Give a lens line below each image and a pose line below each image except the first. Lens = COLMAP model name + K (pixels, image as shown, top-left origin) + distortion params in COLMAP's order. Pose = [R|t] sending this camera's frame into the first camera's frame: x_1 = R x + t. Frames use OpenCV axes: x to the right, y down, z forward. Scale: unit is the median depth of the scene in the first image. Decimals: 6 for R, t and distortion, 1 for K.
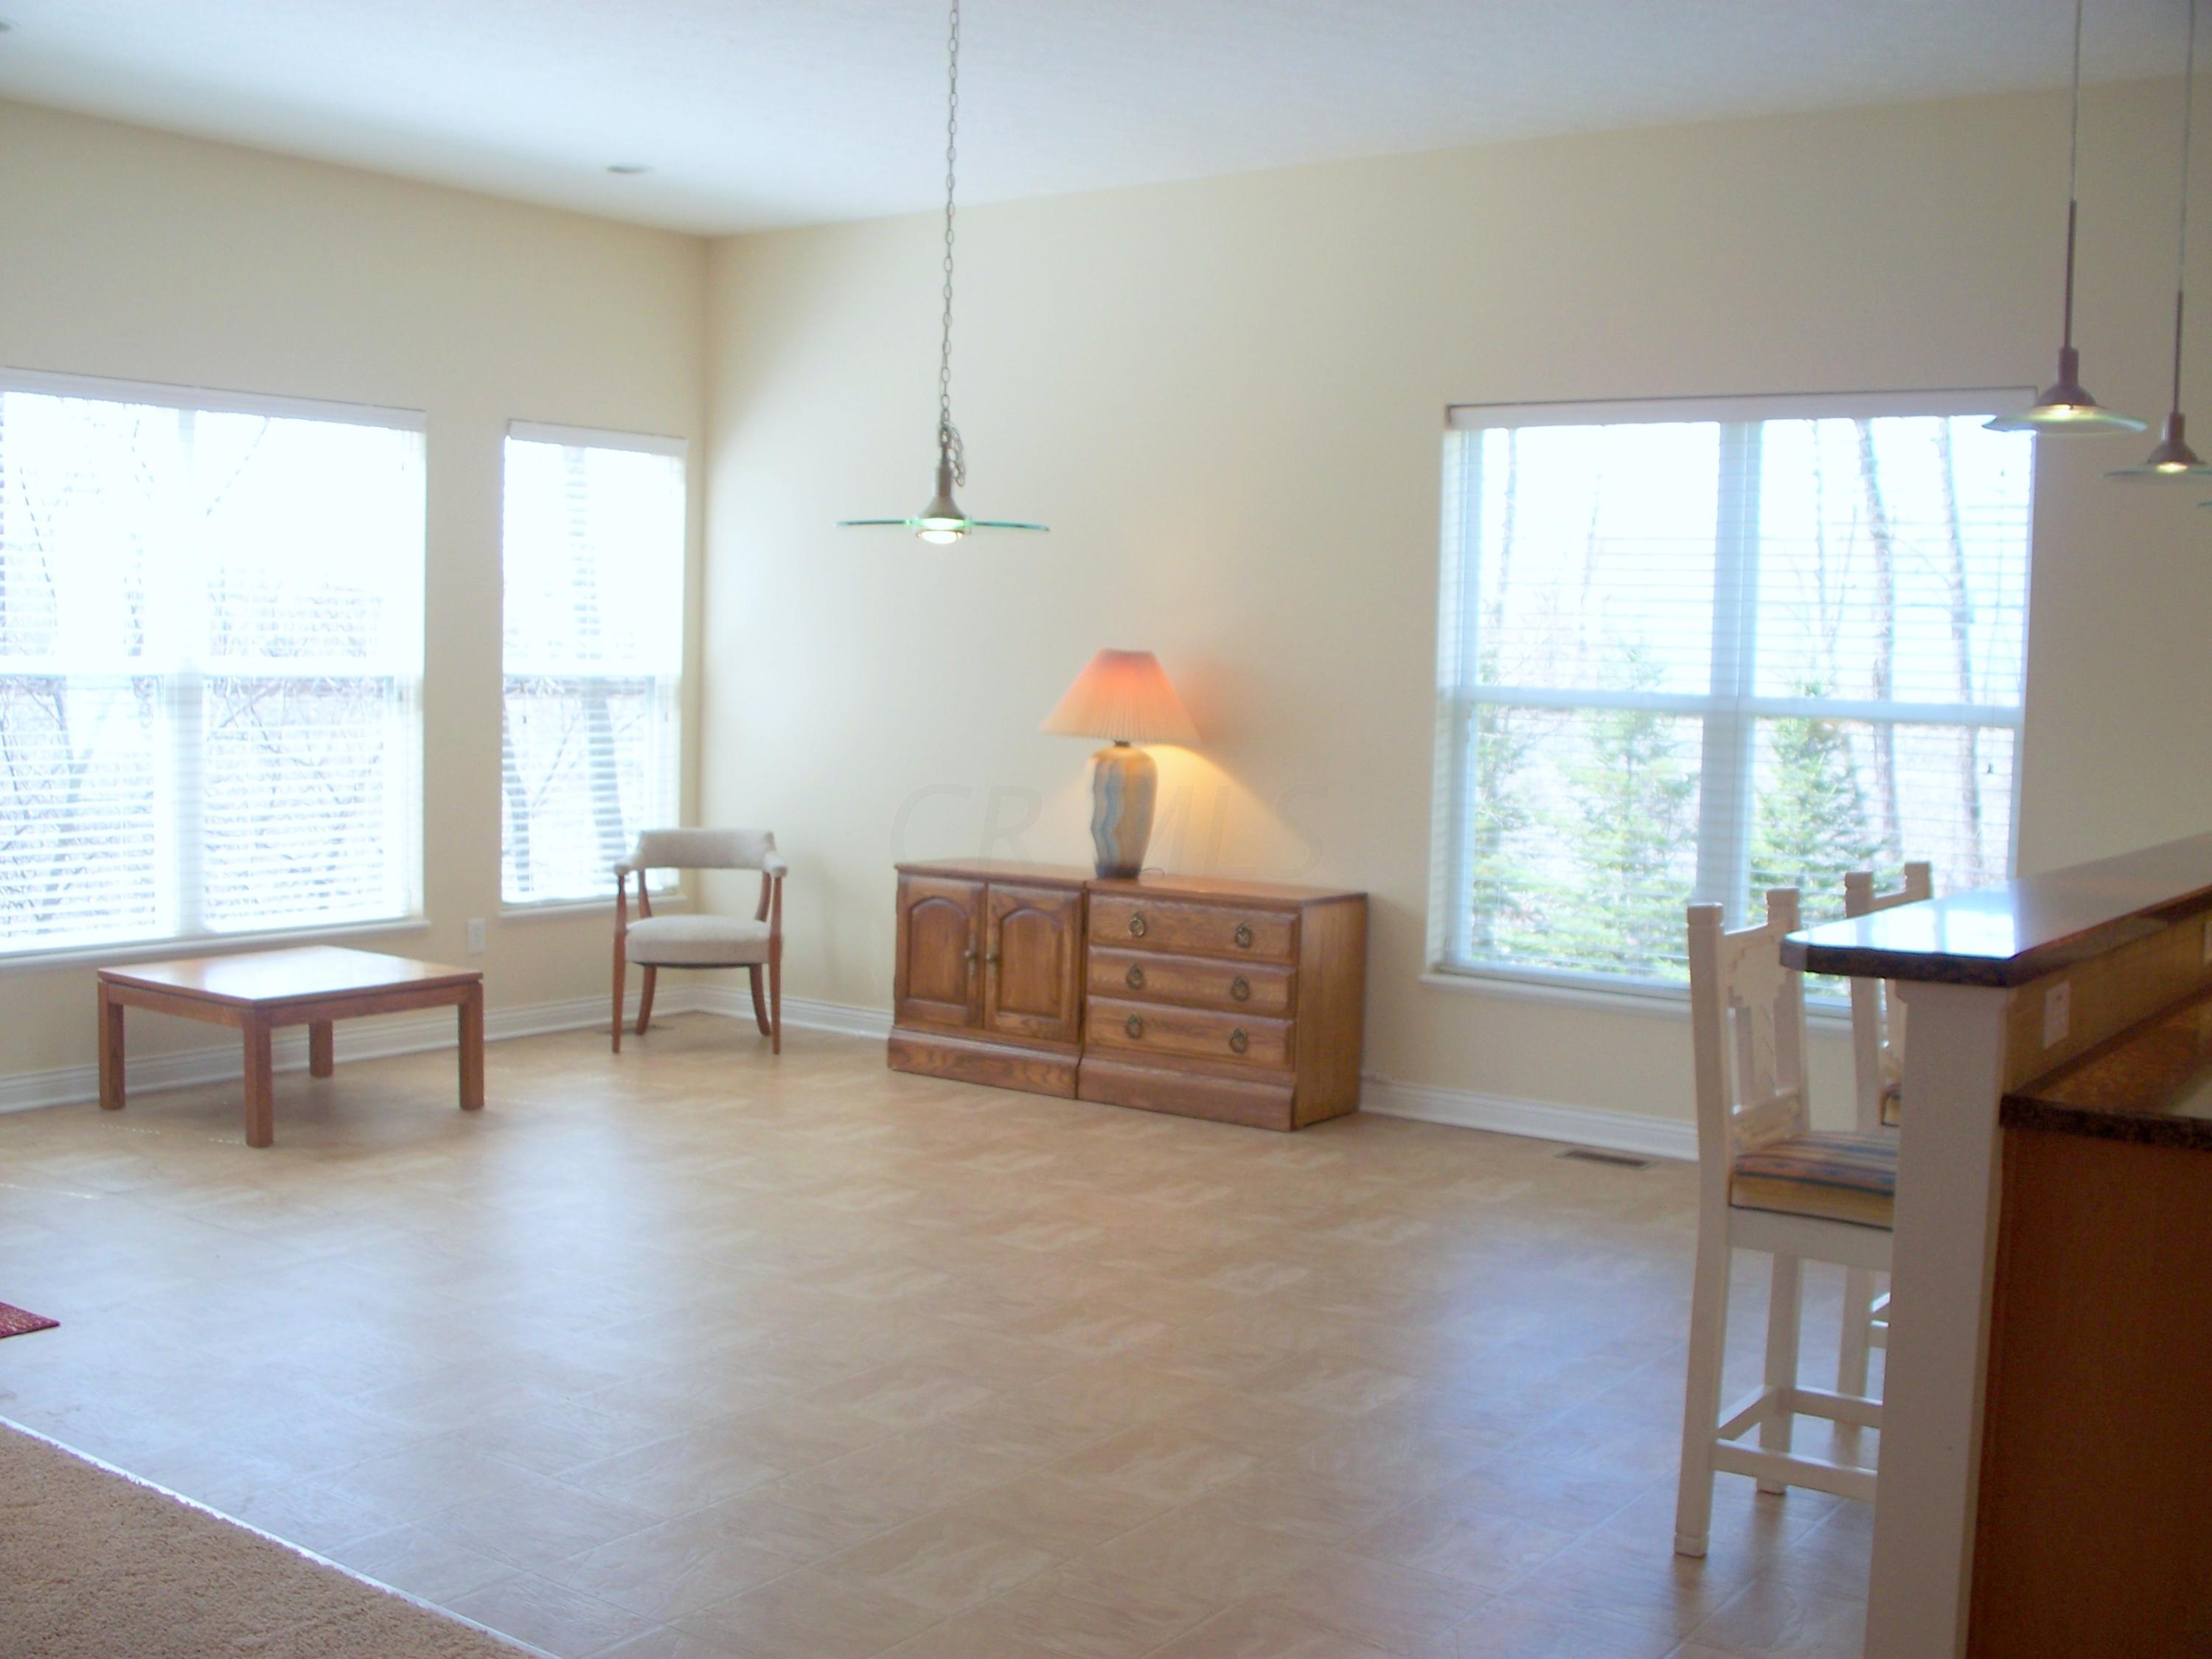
lens RADIAL K [[2379.4, 0, 1059.2], [0, 2379.4, 833.6], [0, 0, 1]] dist [-0.199735, 0.223351]
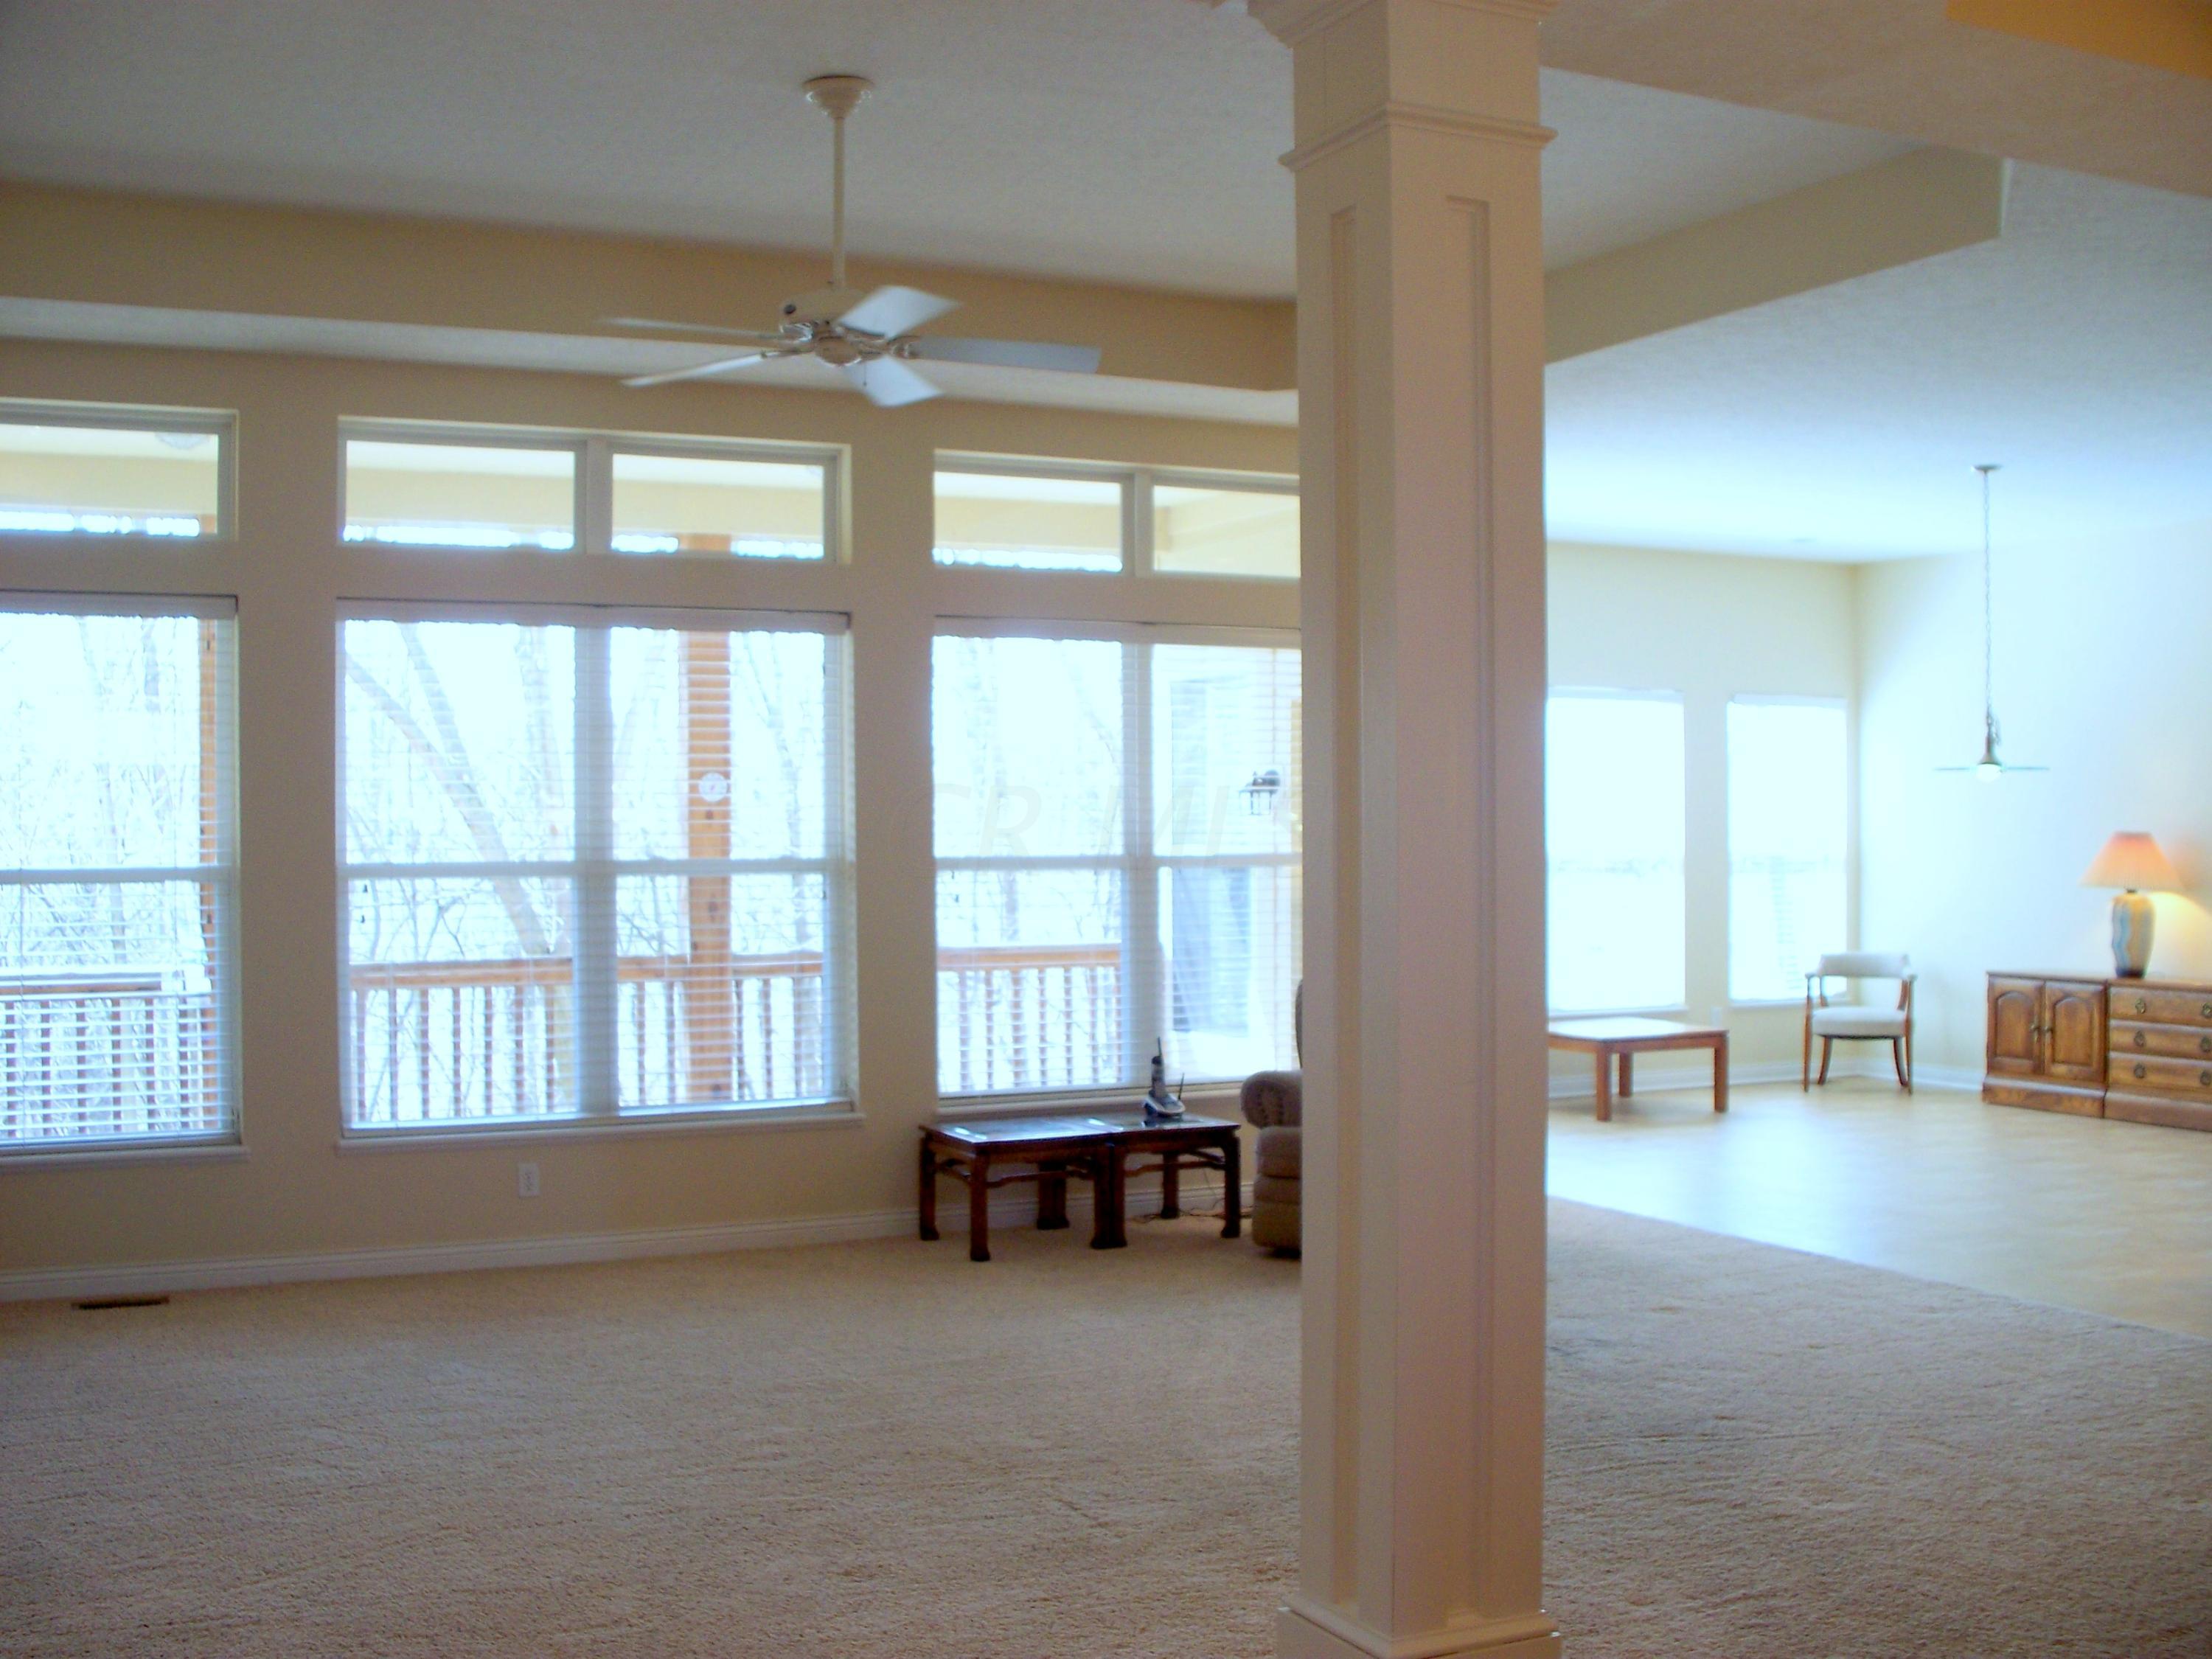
lens RADIAL K [[2124.9, 0, 1106.0], [0, 2124.9, 829.5], [0, 0, 1]] dist [-0.130113, 0.011727]
pose [[0.878464, -0.025955, -0.477103, 0.080348], [-0.013666, 0.996750, -0.079386, 0.037846], [0.477613, 0.076258, 0.875254, -0.508307]]
